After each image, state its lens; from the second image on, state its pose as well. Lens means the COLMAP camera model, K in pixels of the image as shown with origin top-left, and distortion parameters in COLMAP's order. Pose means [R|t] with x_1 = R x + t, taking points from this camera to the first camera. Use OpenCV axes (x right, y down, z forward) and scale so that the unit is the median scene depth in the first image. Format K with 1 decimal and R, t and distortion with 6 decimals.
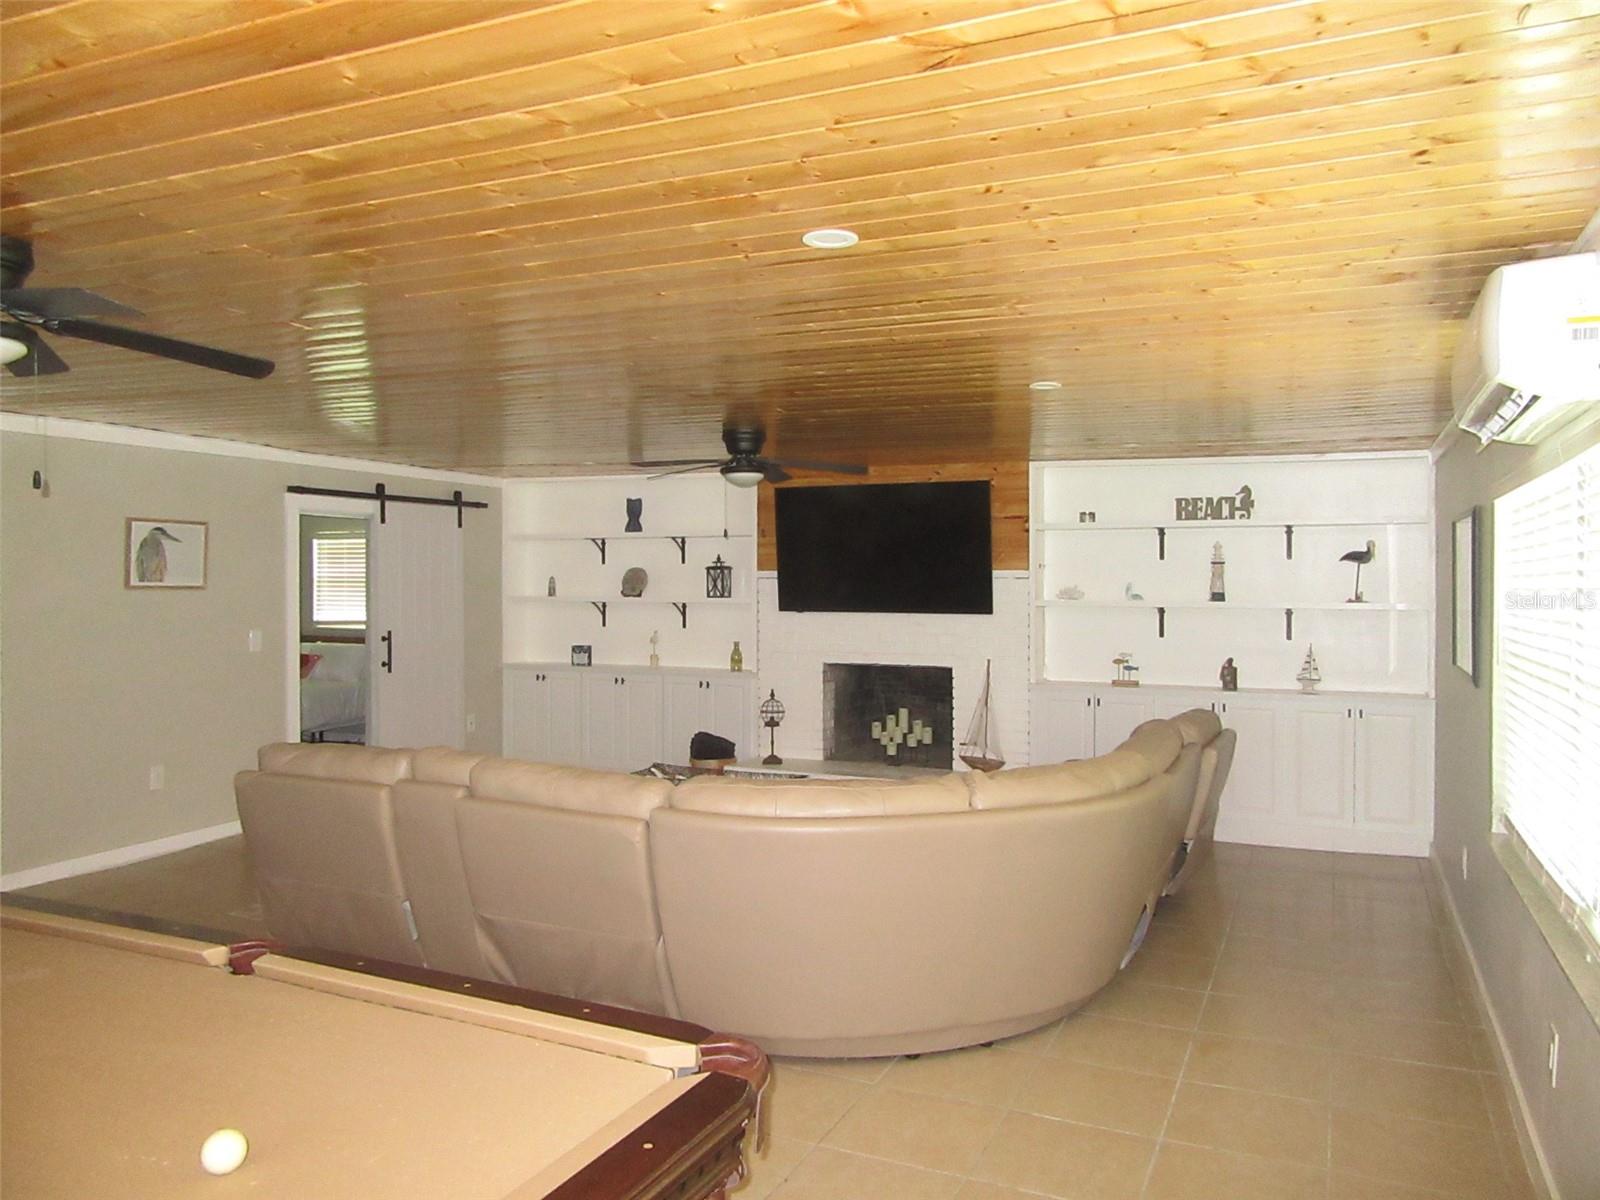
lens RADIAL K [[1172.7, 0, 800.0], [0, 1172.7, 600.0], [0, 0, 1]] dist [-0.006212, 0.009954]
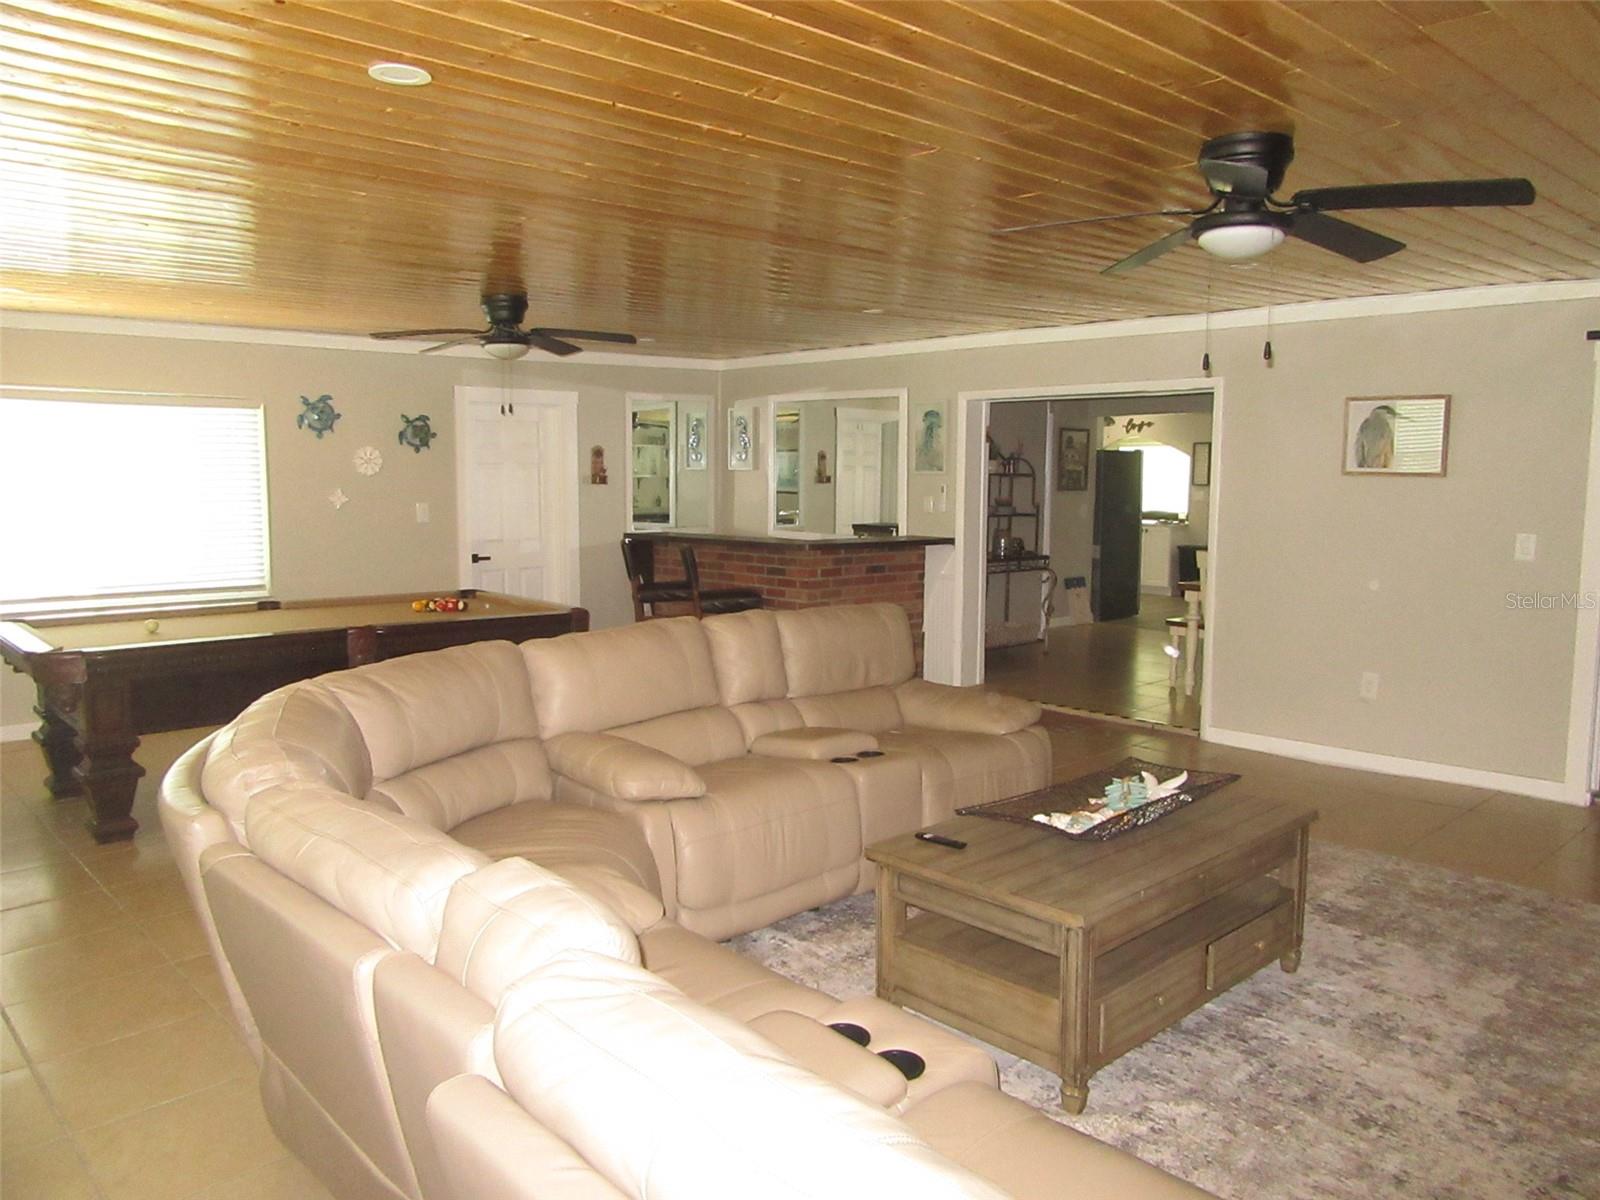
lens RADIAL K [[1170.5, 0, 800.0], [0, 1170.5, 600.0], [0, 0, 1]] dist [-0.028753, 0.006593]
pose [[-0.385143, 0.100218, -0.917399, 0.451531], [-0.020591, 0.992905, 0.117111, -0.010288], [0.922627, 0.063994, -0.380347, 0.956604]]
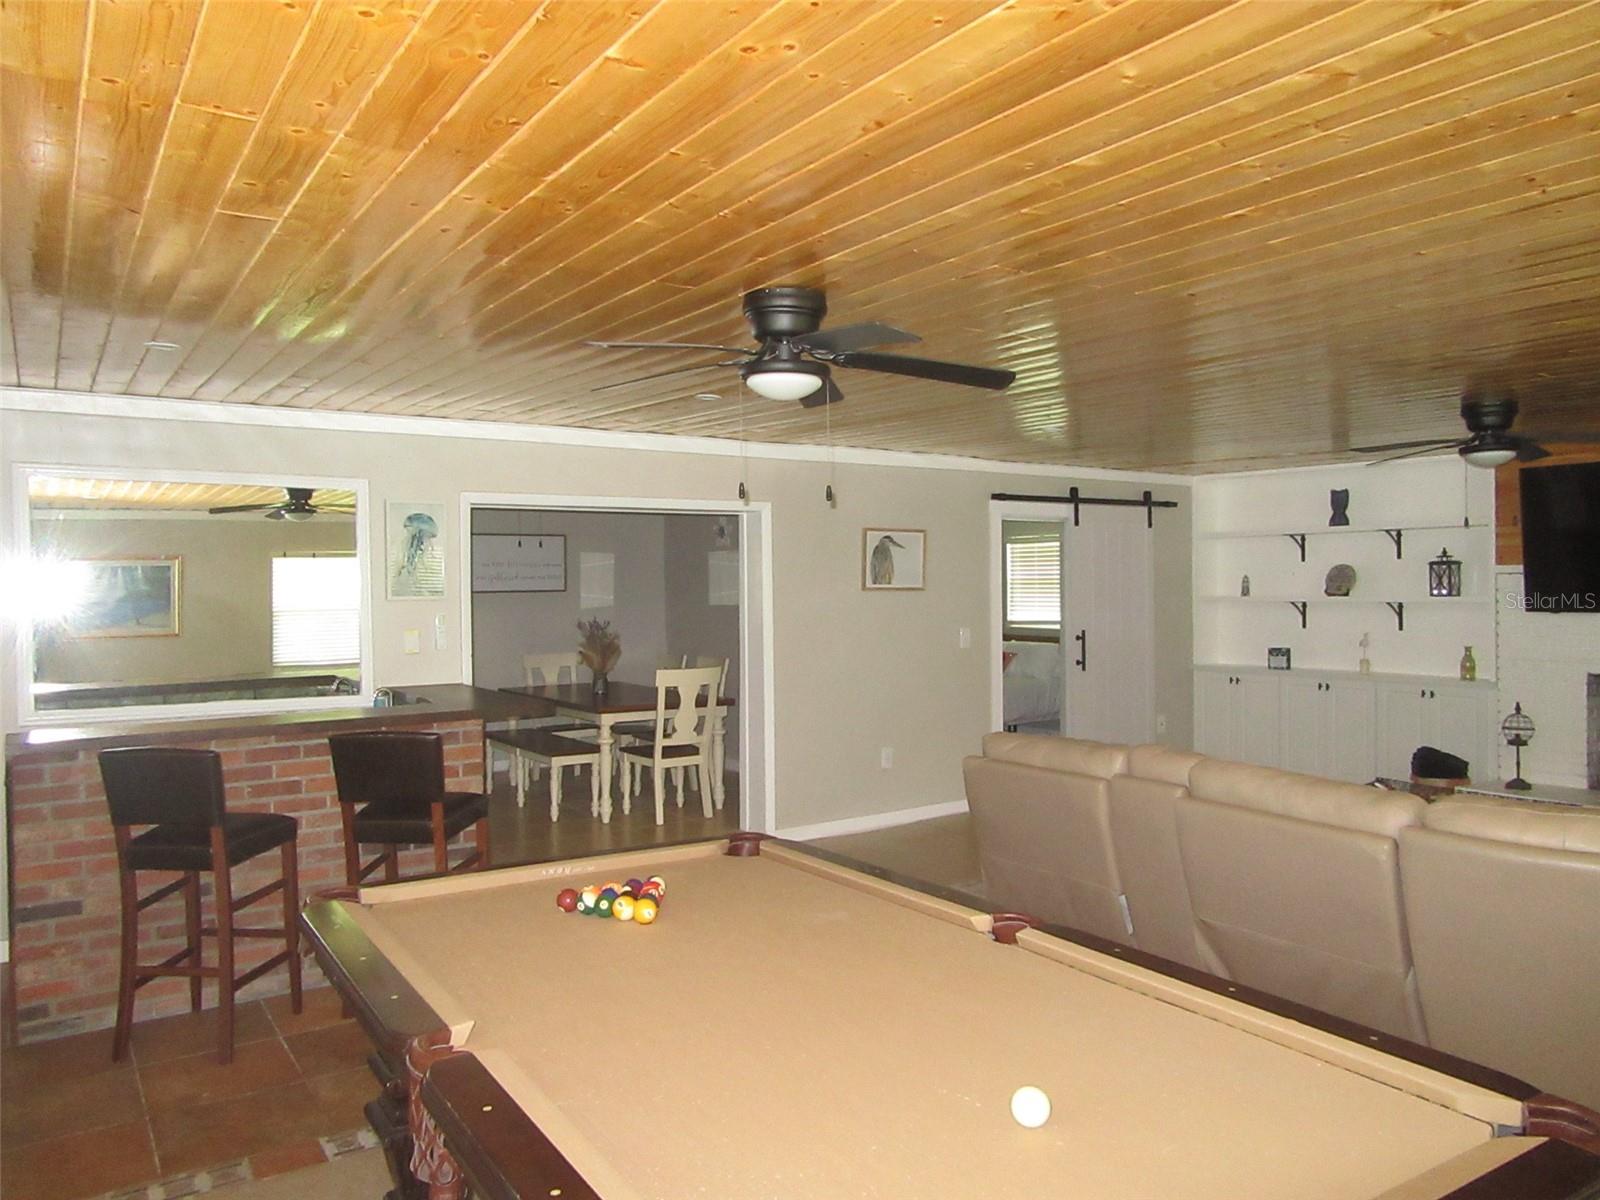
lens RADIAL K [[1170.5, 0, 800.0], [0, 1170.5, 600.0], [0, 0, 1]] dist [-0.028753, 0.006593]
pose [[0.847890, -0.002785, -0.530164, -0.021093], [0.001755, 0.999995, -0.002447, 0.002402], [0.530169, 0.001144, 0.847891, -0.001422]]
